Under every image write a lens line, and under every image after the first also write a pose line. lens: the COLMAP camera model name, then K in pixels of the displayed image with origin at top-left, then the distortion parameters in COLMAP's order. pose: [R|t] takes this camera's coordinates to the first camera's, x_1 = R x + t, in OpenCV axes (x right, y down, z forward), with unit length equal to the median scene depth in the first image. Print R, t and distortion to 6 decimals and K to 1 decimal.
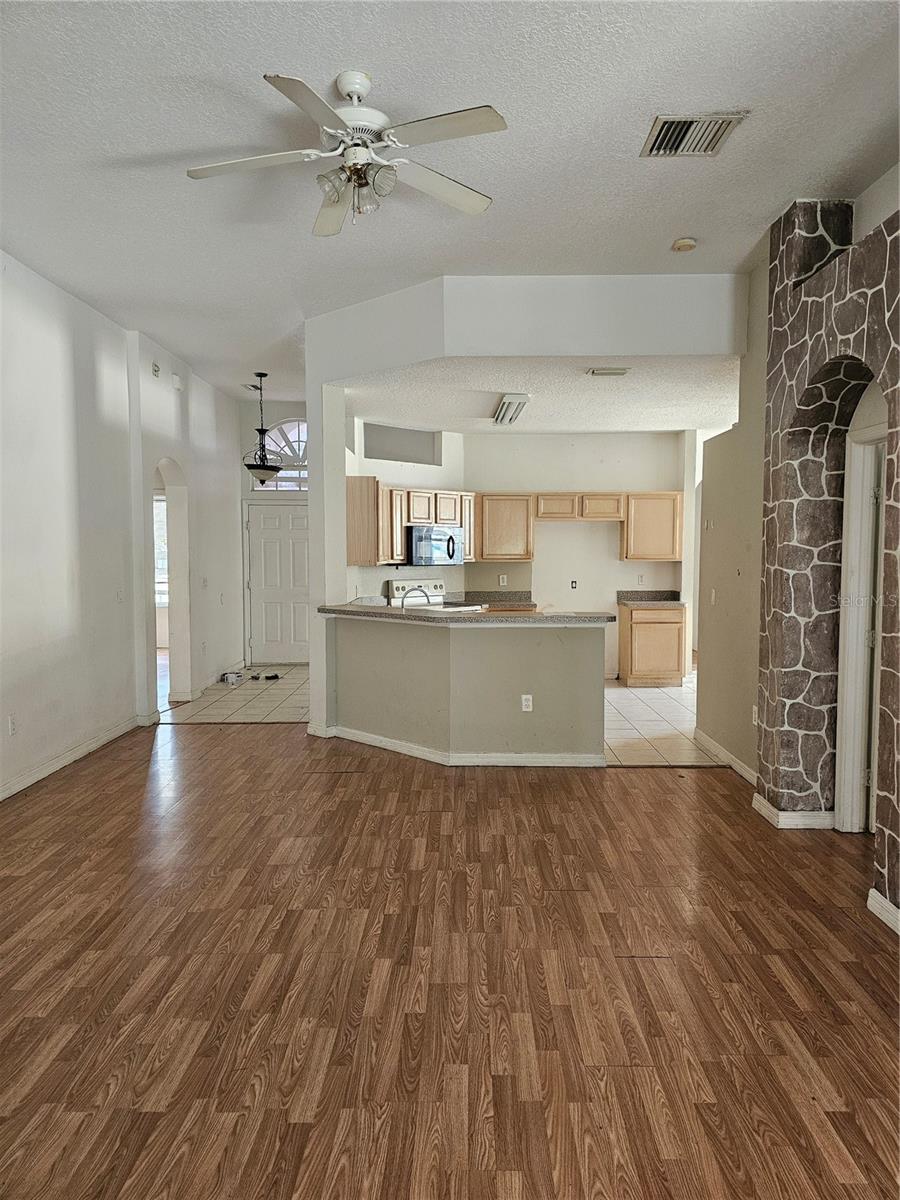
lens RADIAL K [[815.2, 0, 450.6], [0, 815.2, 589.1], [0, 0, 1]] dist [0.057887, -0.043442]
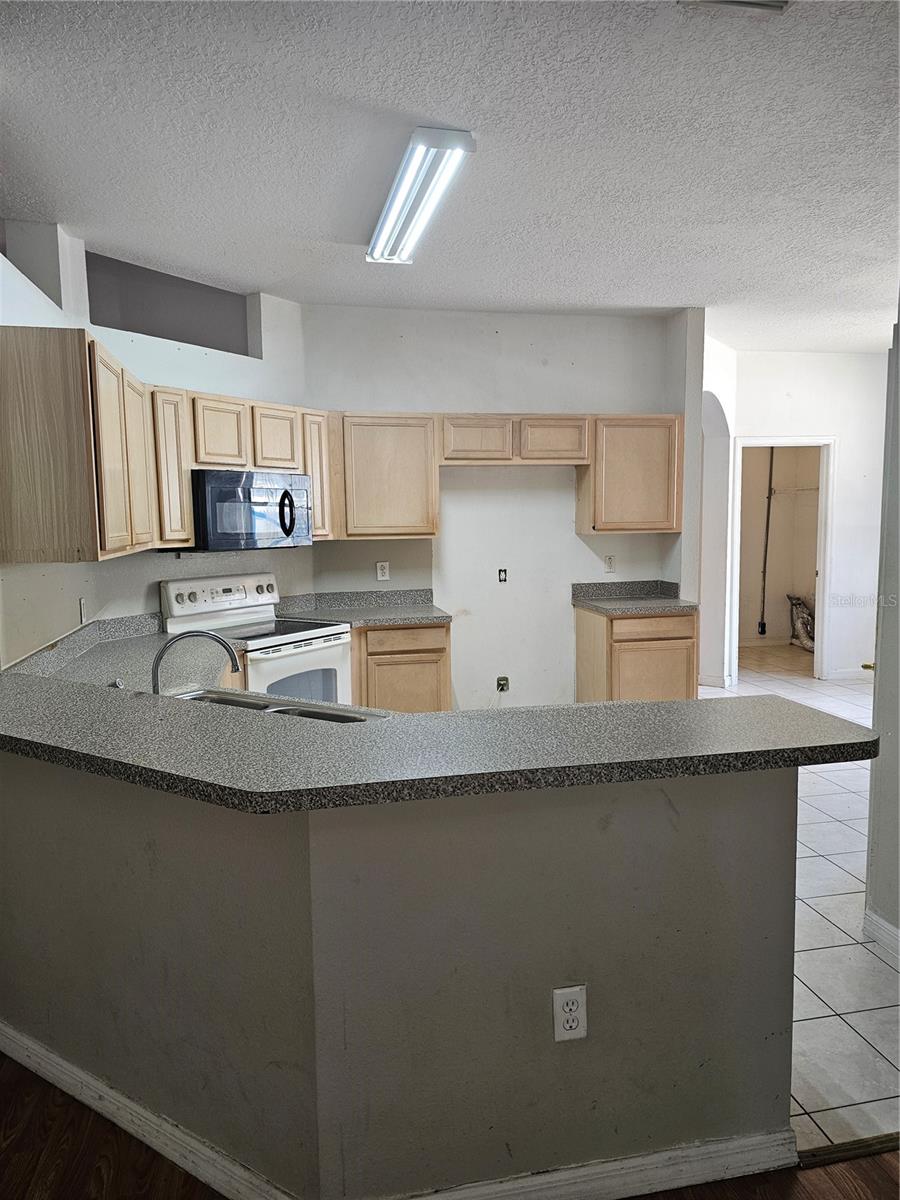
lens RADIAL K [[815.2, 0, 460.6], [0, 815.2, 600.0], [0, 0, 1]] dist [0.057887, -0.043442]
pose [[0.976388, -0.034753, 0.213209, -0.004491], [0.023954, 0.998306, 0.053029, -0.021608], [-0.214691, -0.046670, 0.975566, 0.473018]]
